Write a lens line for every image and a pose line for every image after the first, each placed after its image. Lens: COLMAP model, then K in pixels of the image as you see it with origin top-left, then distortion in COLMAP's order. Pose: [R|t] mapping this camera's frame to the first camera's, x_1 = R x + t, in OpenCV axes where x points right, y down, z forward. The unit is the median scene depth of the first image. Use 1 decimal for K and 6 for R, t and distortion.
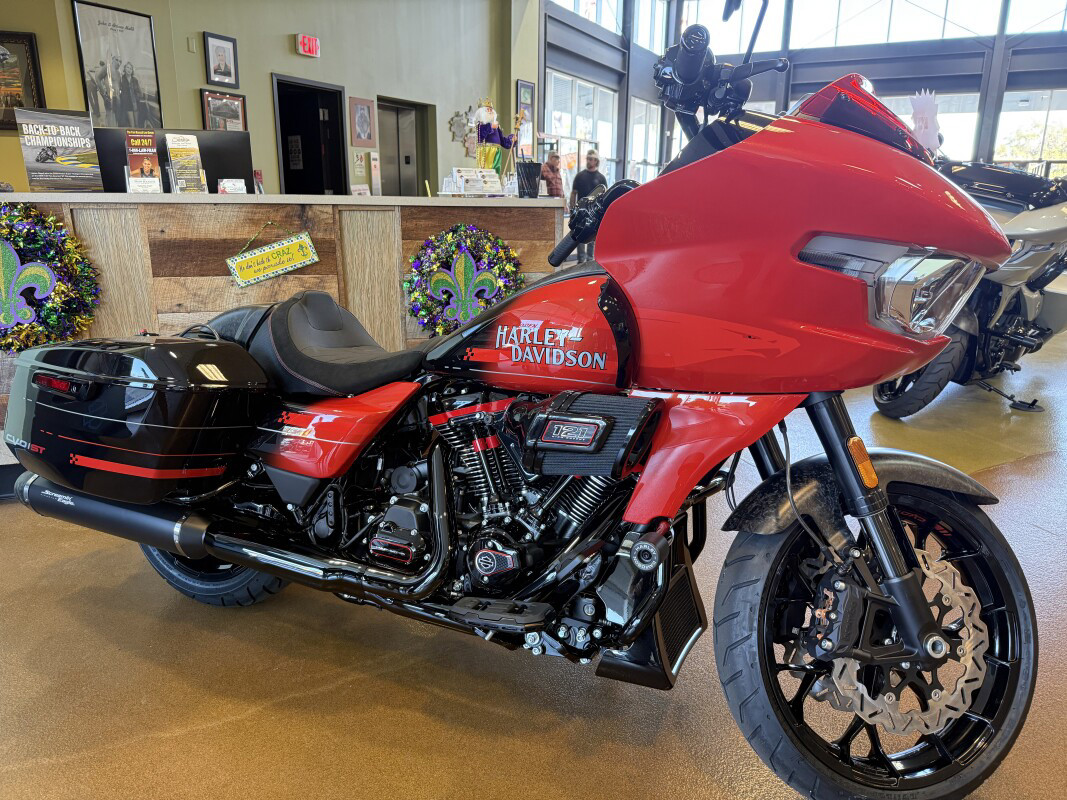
lens RADIAL K [[760.2, 0, 536.0], [0, 760.2, 410.2], [0, 0, 1]] dist [0.064326, -0.075047]
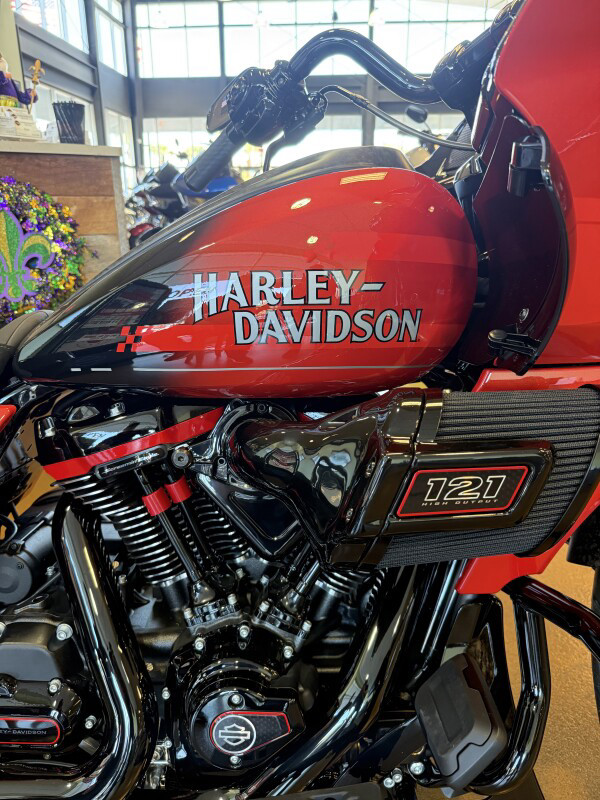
lens RADIAL K [[569.5, 0, 300.0], [0, 569.5, 400.0], [0, 0, 1]] dist [-0.021093, -0.003513]
pose [[0.906934, -0.152130, 0.392845, -0.084312], [0.124823, 0.987686, 0.094312, -0.034312], [-0.402355, -0.036499, 0.914756, 0.377669]]
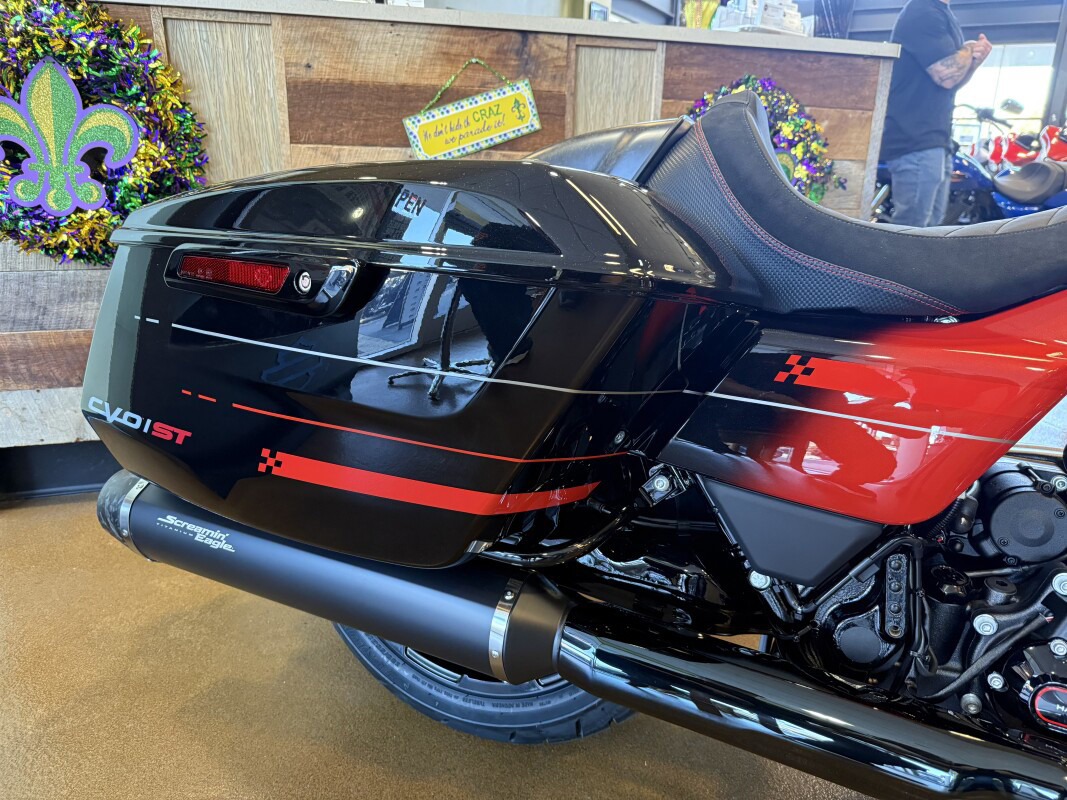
lens RADIAL K [[746.0, 0, 533.5], [0, 746.0, 400.0], [0, 0, 1]] dist [0.058942, -0.077059]
pose [[0.999917, 0.012563, 0.002838, -0.314723], [-0.012649, 0.999393, 0.032472, 0.010074], [-0.002429, -0.032505, 0.999469, 0.406793]]
